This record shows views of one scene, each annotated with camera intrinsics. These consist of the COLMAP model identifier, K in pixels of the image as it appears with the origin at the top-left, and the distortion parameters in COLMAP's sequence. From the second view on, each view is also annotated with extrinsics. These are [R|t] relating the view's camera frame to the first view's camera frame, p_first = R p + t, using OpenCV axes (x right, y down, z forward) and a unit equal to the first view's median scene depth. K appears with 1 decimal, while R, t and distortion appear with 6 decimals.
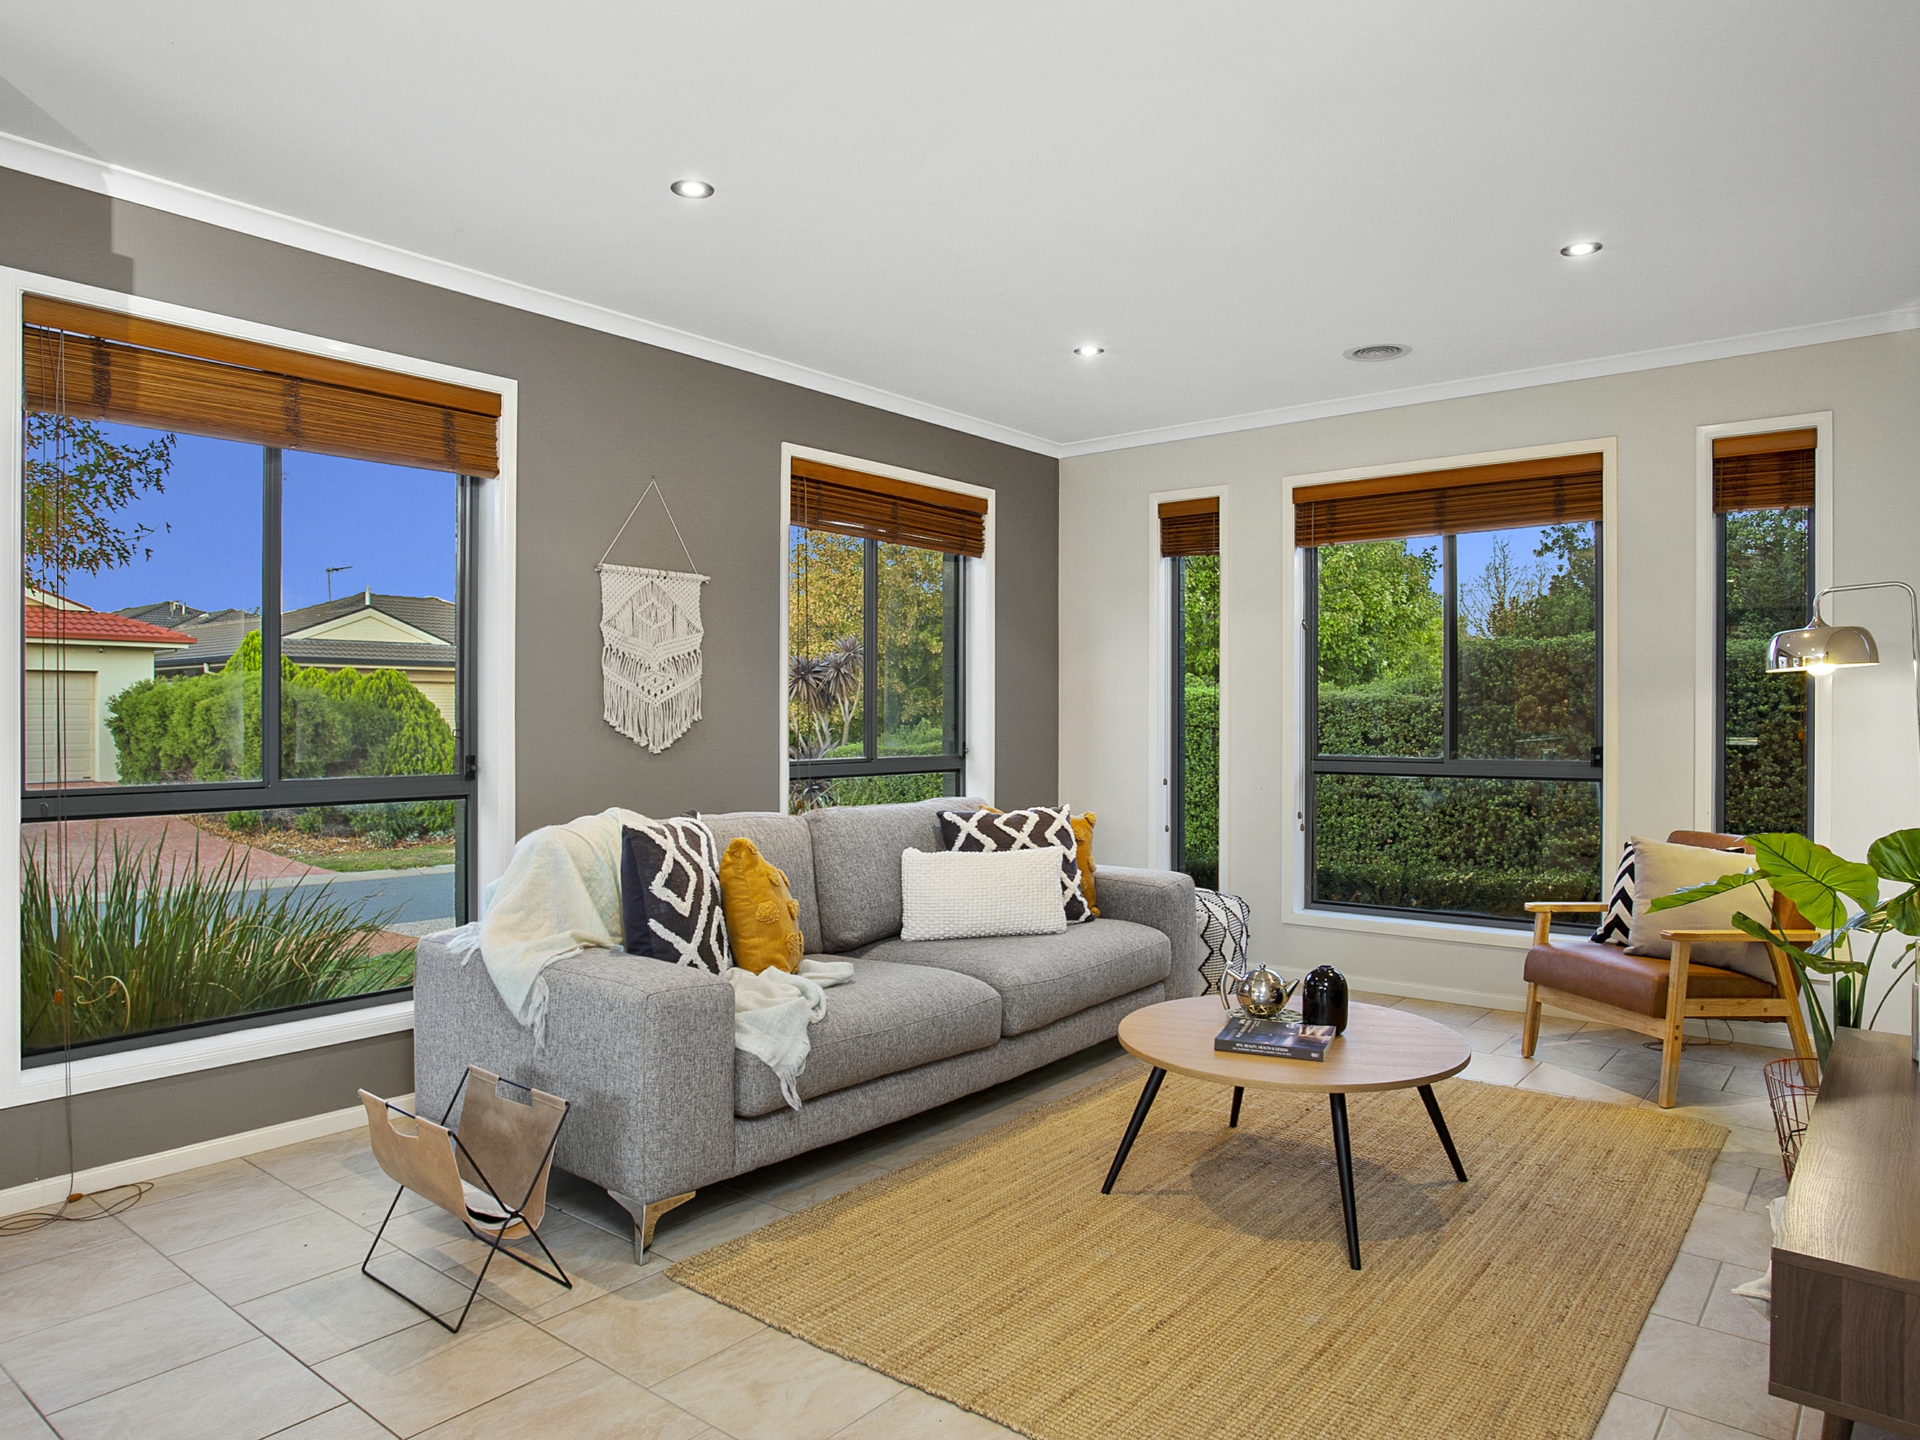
lens RADIAL K [[1248.6, 0, 931.8], [0, 1248.6, 721.2], [0, 0, 1]] dist [-0.057742, 0.016291]
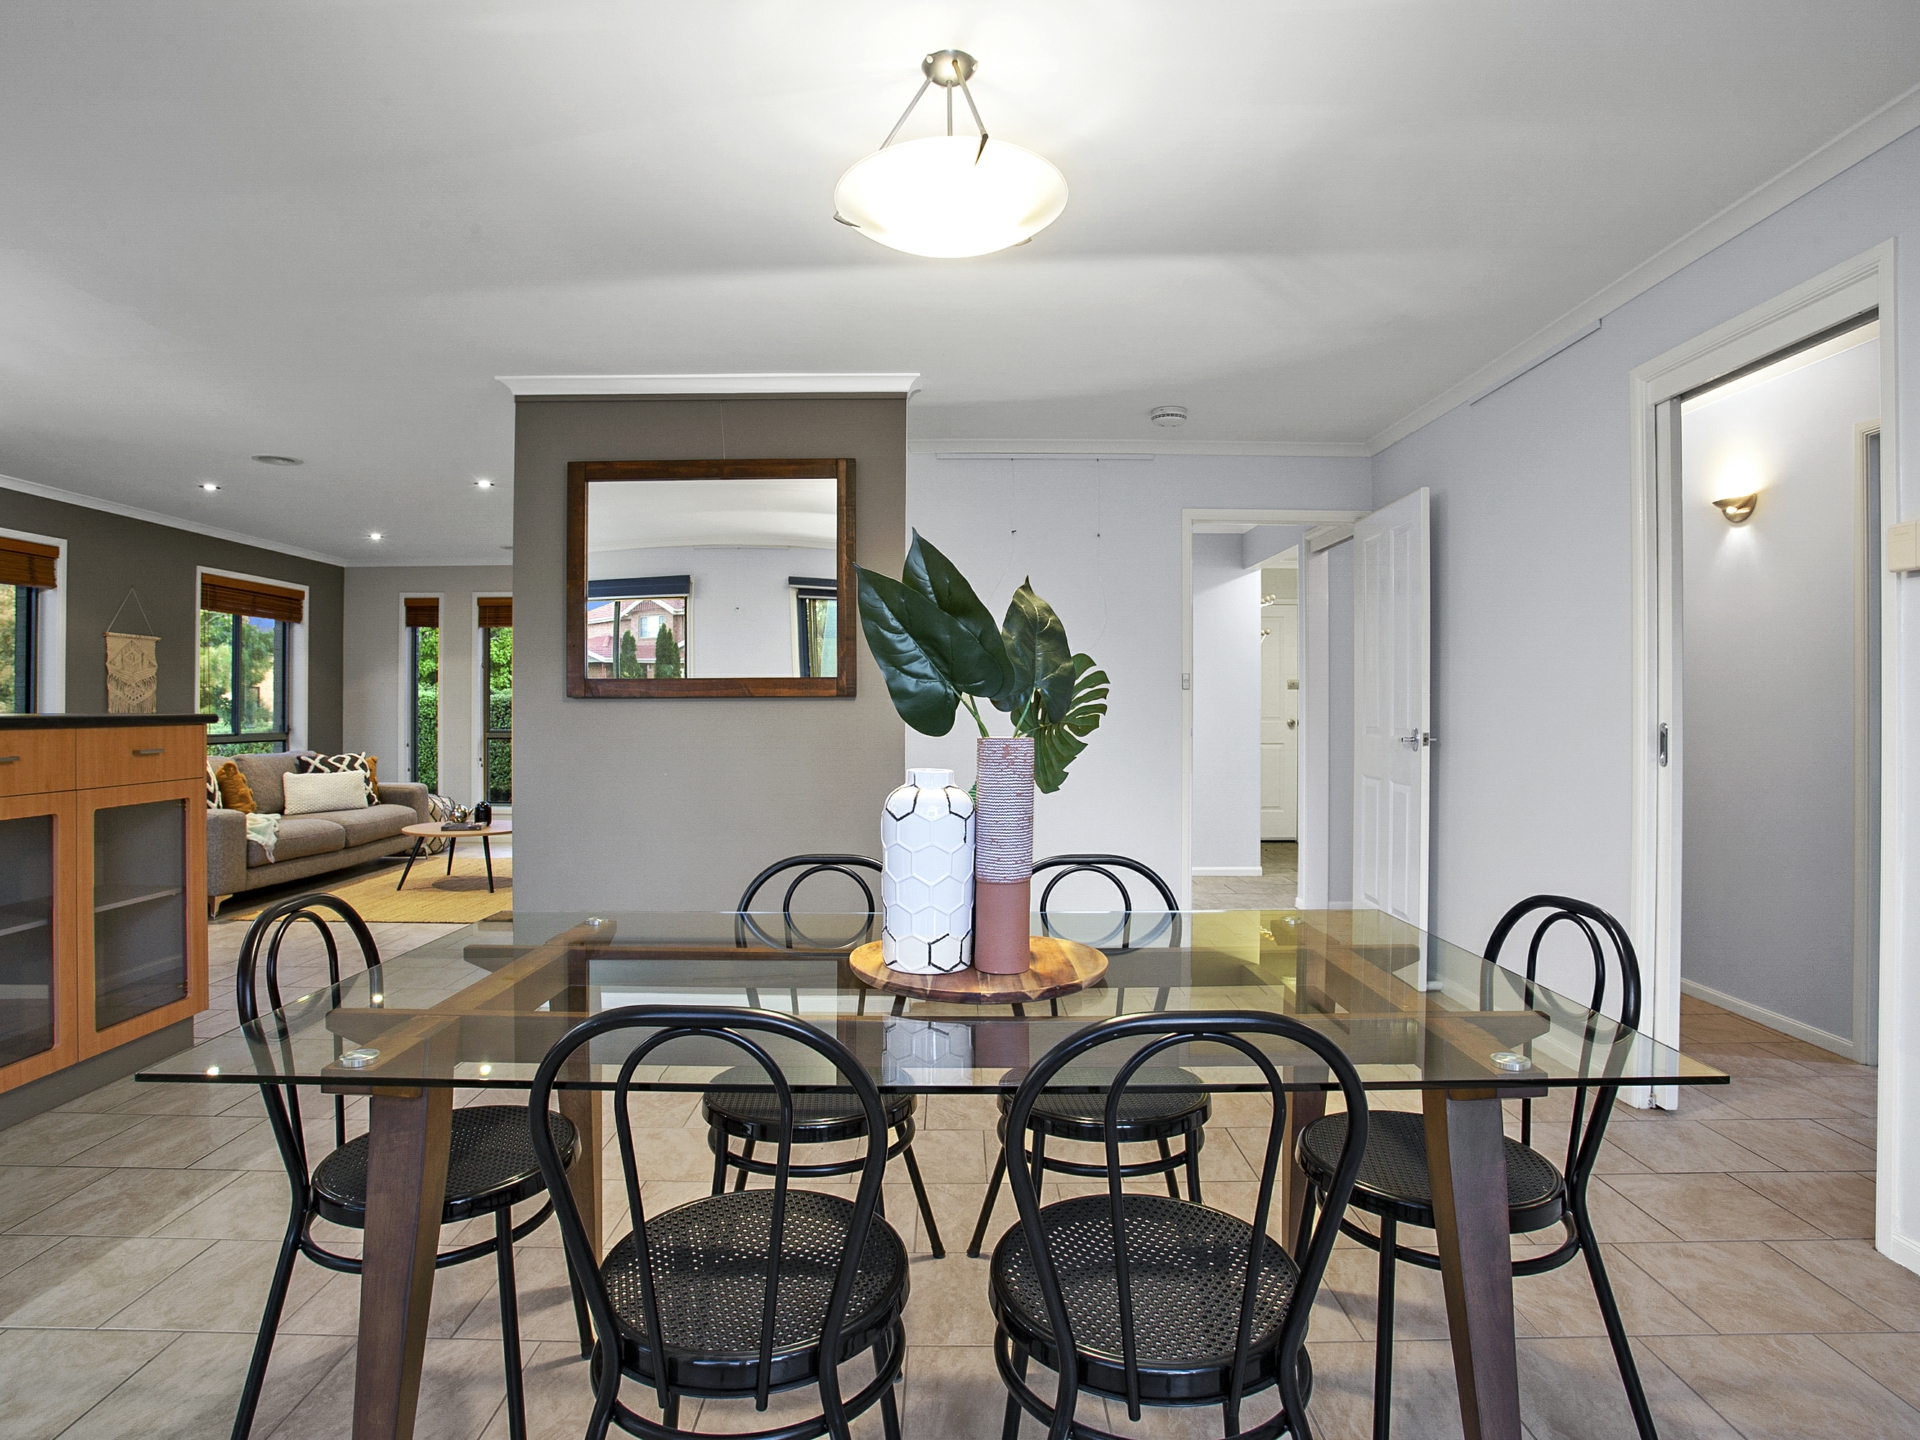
lens RADIAL K [[1095.5, 0, 943.3], [0, 1095.5, 704.5], [0, 0, 1]] dist [-0.058077, 0.024073]
pose [[0.782781, 0.000935, 0.622296, -0.270756], [0.004186, 0.999968, -0.006767, 0.002714], [-0.622283, 0.007902, 0.782752, -1.082725]]
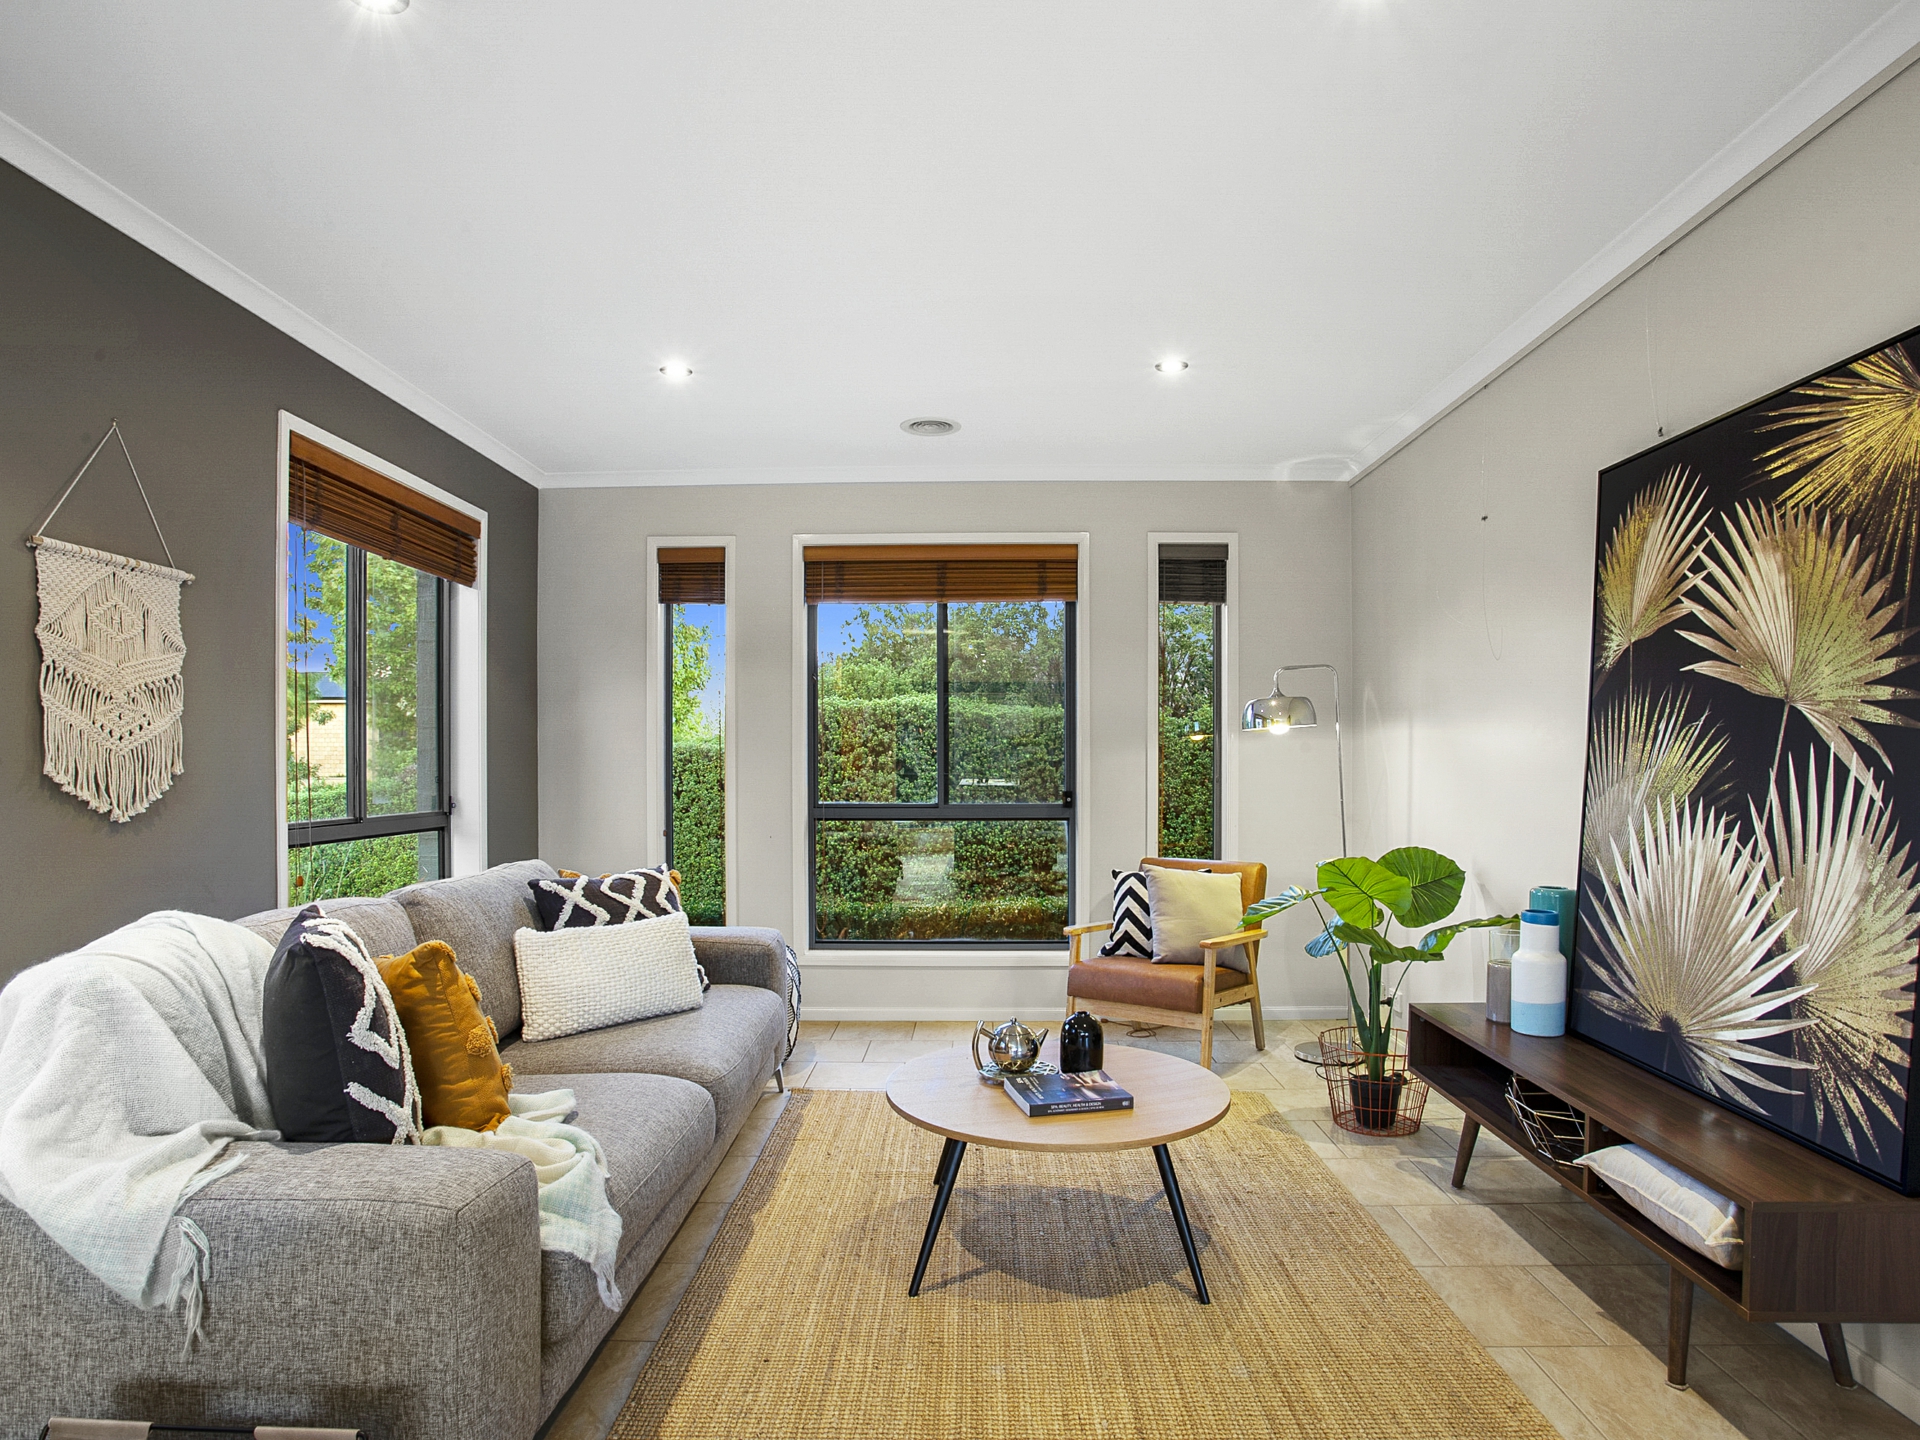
lens RADIAL K [[1095.5, 0, 939.2], [0, 1095.5, 768.4], [0, 0, 1]] dist [-0.058077, 0.024073]
pose [[0.788038, -0.004470, 0.615610, -0.229813], [0.005025, 0.999987, 0.000828, -0.002497], [-0.615606, 0.002441, 0.788050, 0.258361]]
